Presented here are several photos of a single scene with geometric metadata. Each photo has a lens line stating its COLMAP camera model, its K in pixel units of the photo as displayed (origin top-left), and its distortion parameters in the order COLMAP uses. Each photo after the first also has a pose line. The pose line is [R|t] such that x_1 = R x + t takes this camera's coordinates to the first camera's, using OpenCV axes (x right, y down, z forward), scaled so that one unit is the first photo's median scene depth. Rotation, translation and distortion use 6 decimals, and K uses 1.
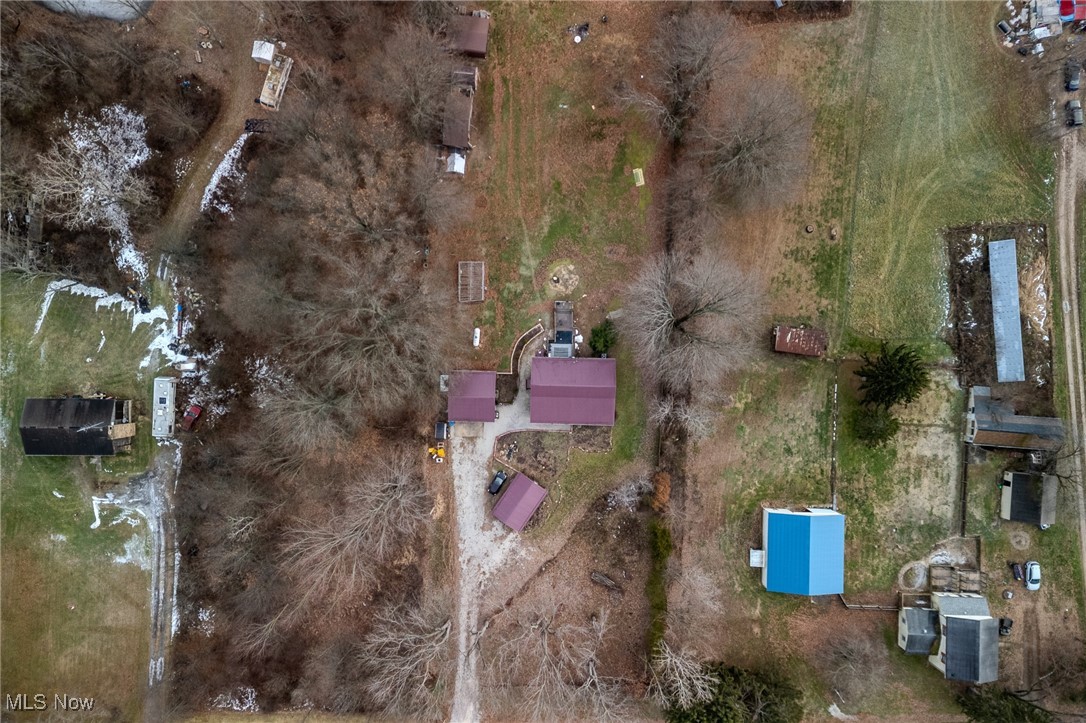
lens RADIAL K [[792.1, 0, 536.5], [0, 792.1, 364.2], [0, 0, 1]] dist [0.087222, -0.084076]
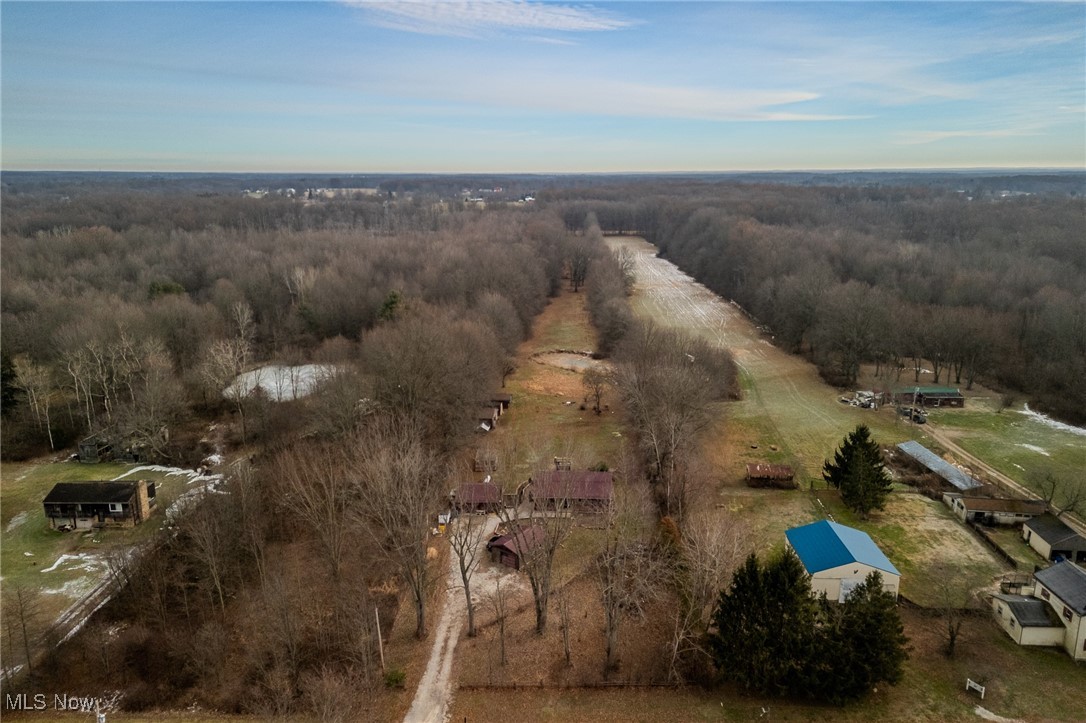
lens RADIAL K [[792.1, 0, 536.5], [0, 792.1, 364.2], [0, 0, 1]] dist [0.087222, -0.084076]
pose [[0.999896, 0.005545, -0.013284, 0.009507], [-0.014174, 0.218287, -0.975782, 1.035066], [-0.002511, 0.975869, 0.218343, 0.585206]]
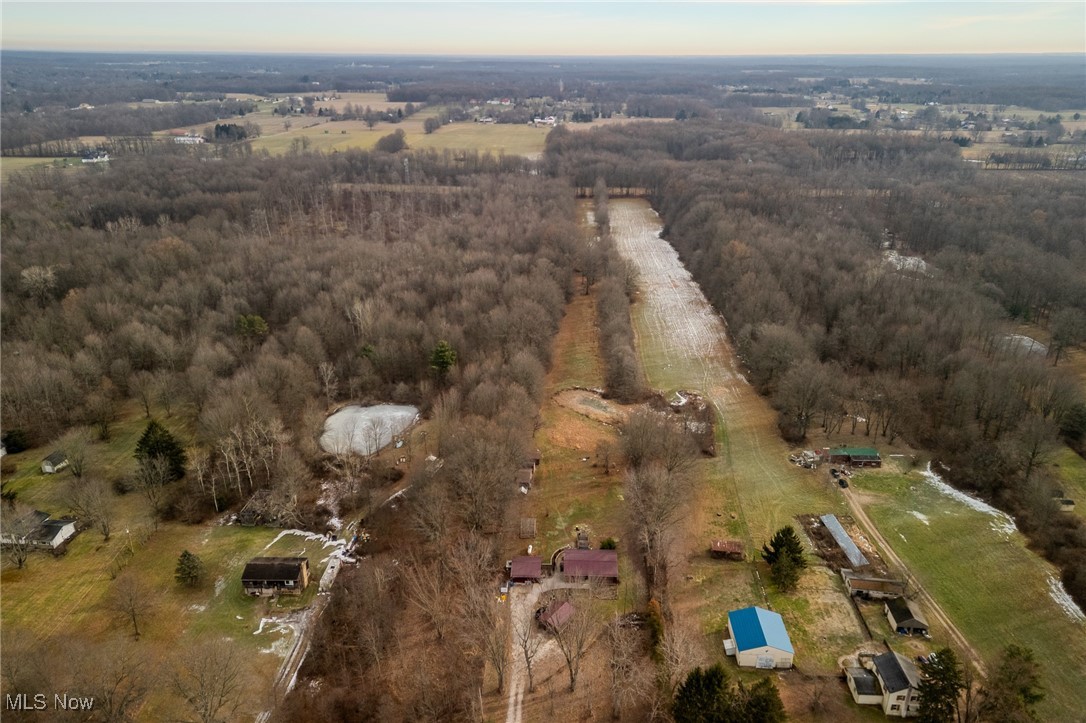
lens RADIAL K [[792.1, 0, 536.5], [0, 792.1, 364.2], [0, 0, 1]] dist [0.087222, -0.084076]
pose [[0.999792, 0.012912, -0.015788, -0.040781], [-0.019381, 0.360405, -0.932595, 1.353303], [-0.006352, 0.932707, 0.360580, 0.050254]]
